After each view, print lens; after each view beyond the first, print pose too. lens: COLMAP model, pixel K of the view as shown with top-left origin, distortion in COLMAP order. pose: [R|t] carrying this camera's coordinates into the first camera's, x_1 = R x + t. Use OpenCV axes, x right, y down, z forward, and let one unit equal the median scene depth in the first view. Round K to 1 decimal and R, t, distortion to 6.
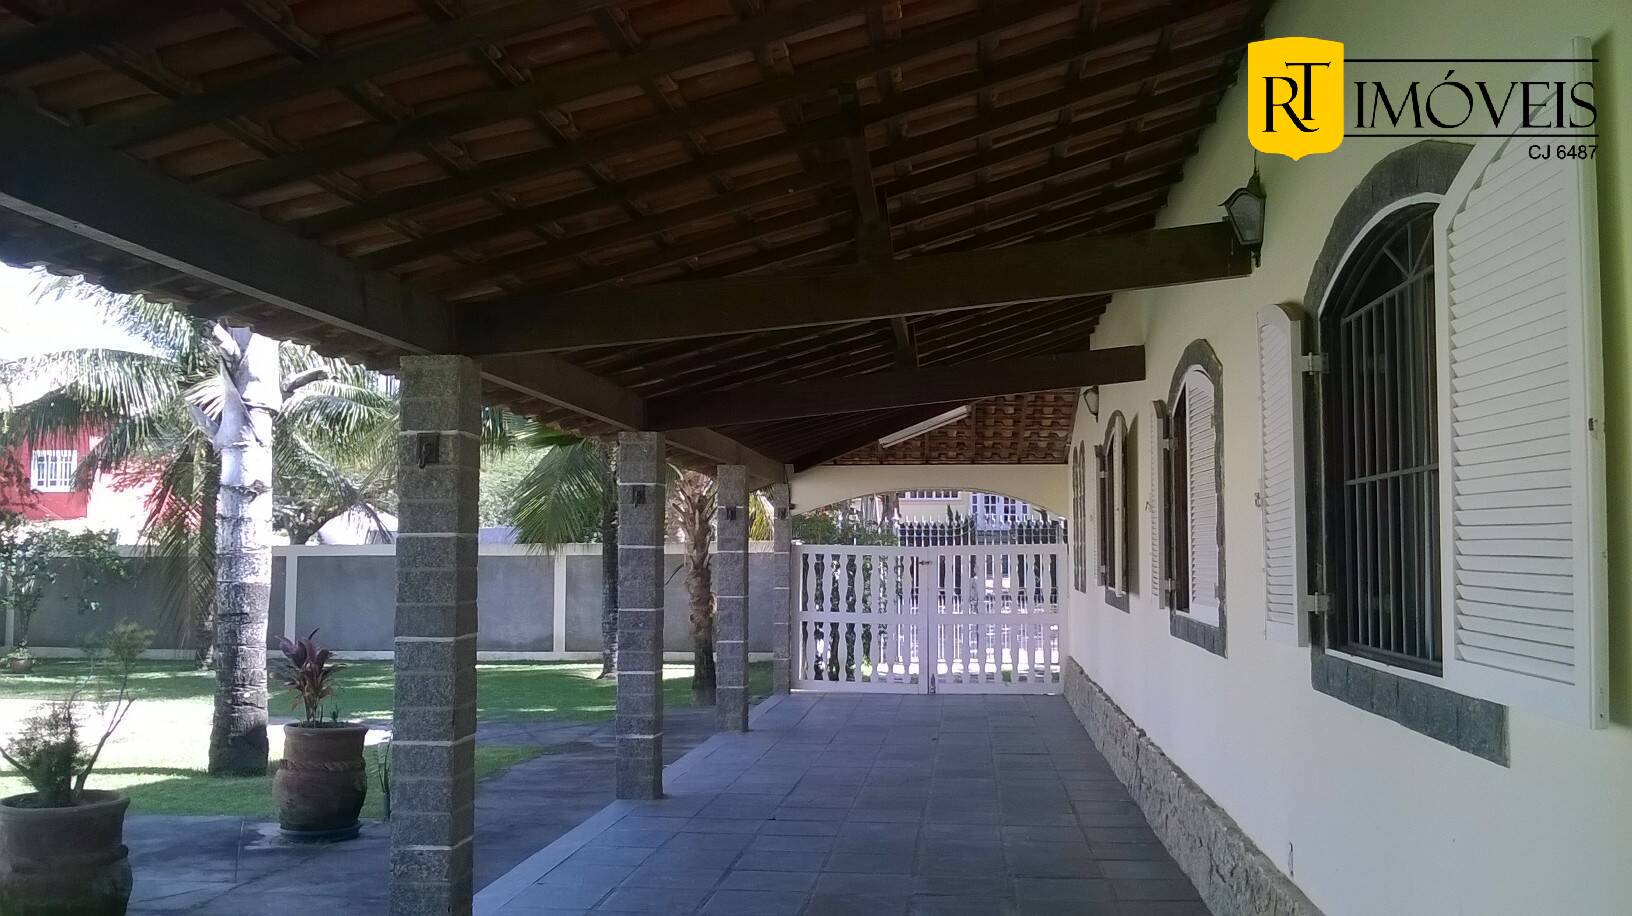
lens RADIAL K [[1452.9, 0, 827.6], [0, 1452.9, 452.4], [0, 0, 1]] dist [0.035456, -0.148534]
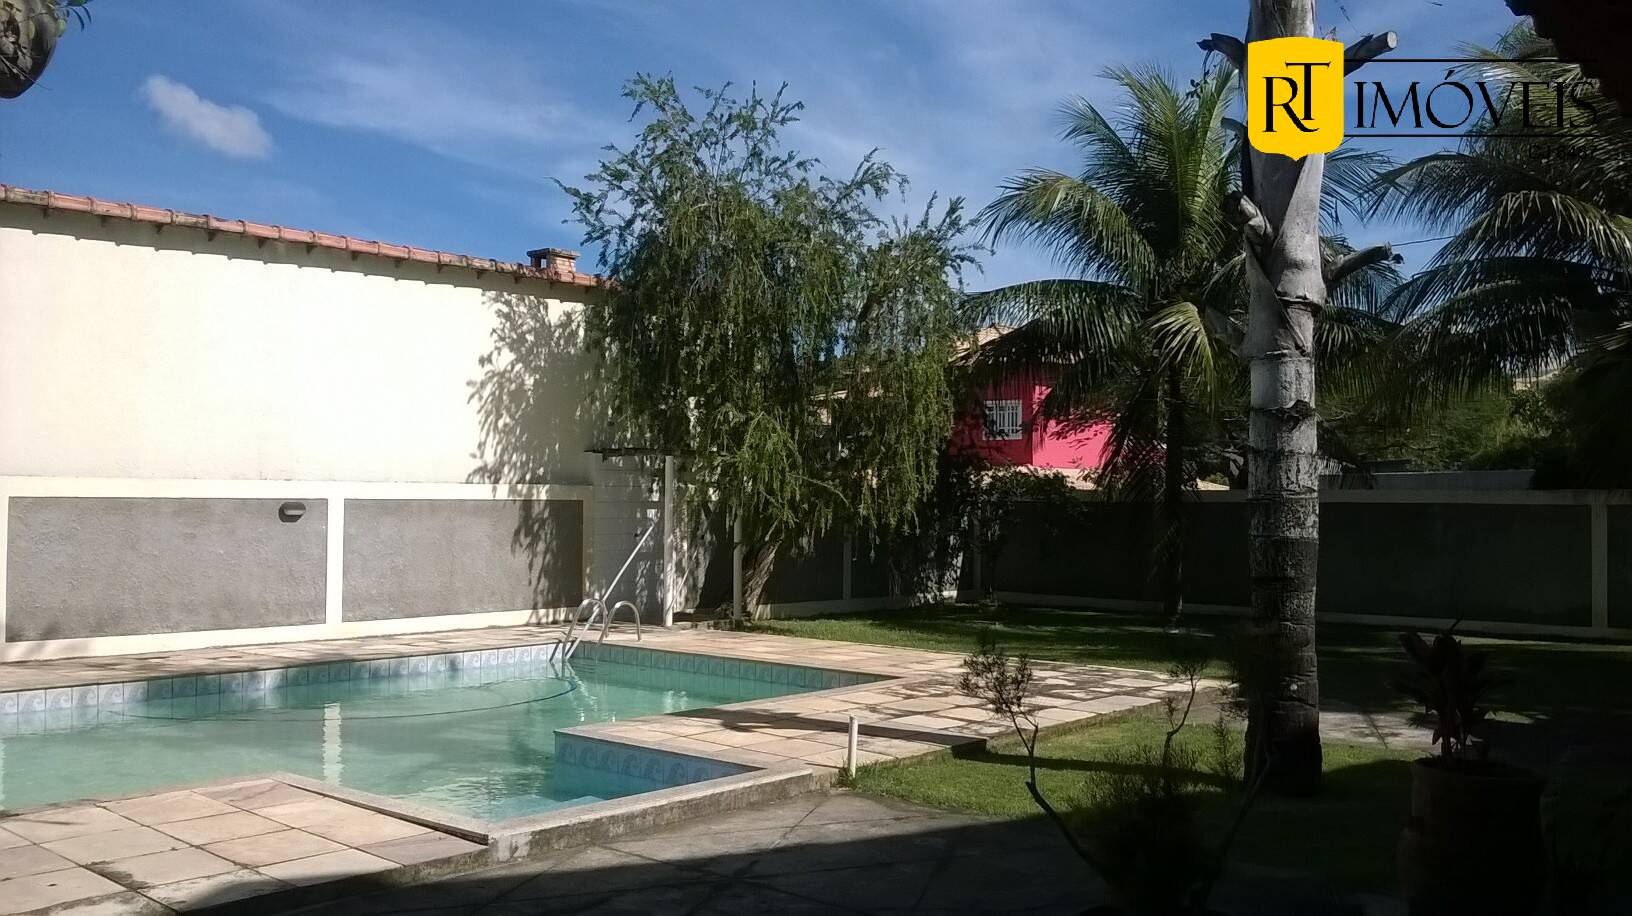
lens RADIAL K [[1452.9, 0, 815.5], [0, 1452.9, 461.1], [0, 0, 1]] dist [0.035456, -0.148534]
pose [[0.818466, -0.006970, -0.574513, -0.092375], [0.031260, 0.998986, 0.032414, 0.010074], [0.573704, -0.044489, 0.817854, 0.136814]]
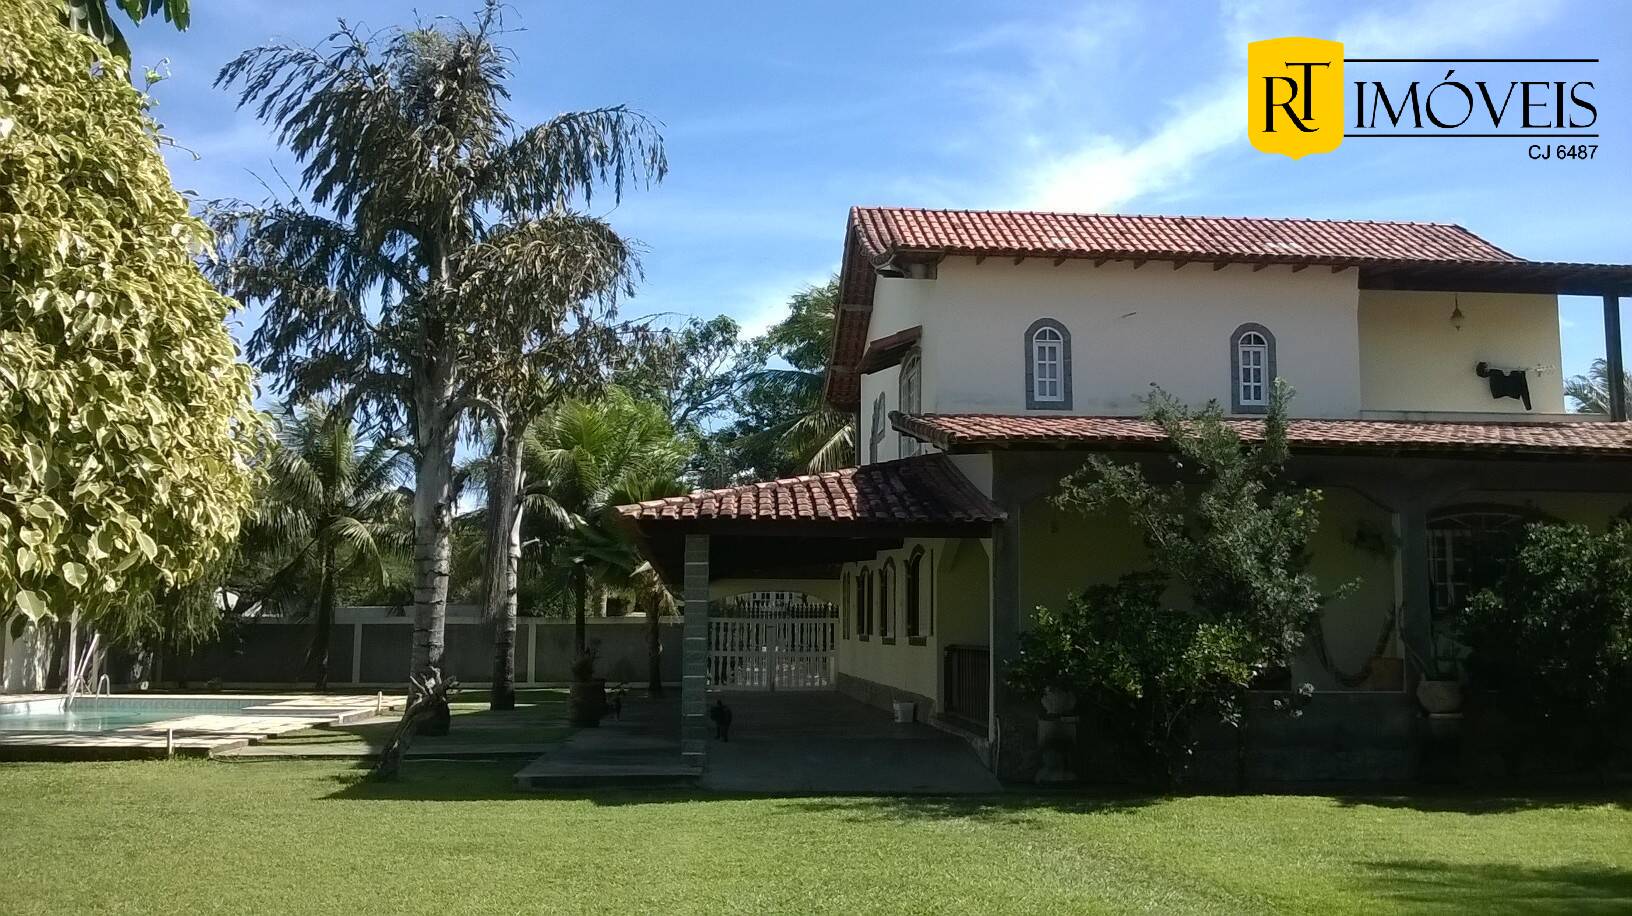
lens RADIAL K [[1452.9, 0, 828.7], [0, 1452.9, 452.7], [0, 0, 1]] dist [0.035456, -0.148534]
pose [[0.983373, 0.028630, 0.179326, -0.177876], [-0.018661, 0.998198, -0.057033, -0.042420], [-0.180636, 0.052738, 0.982135, -0.817712]]
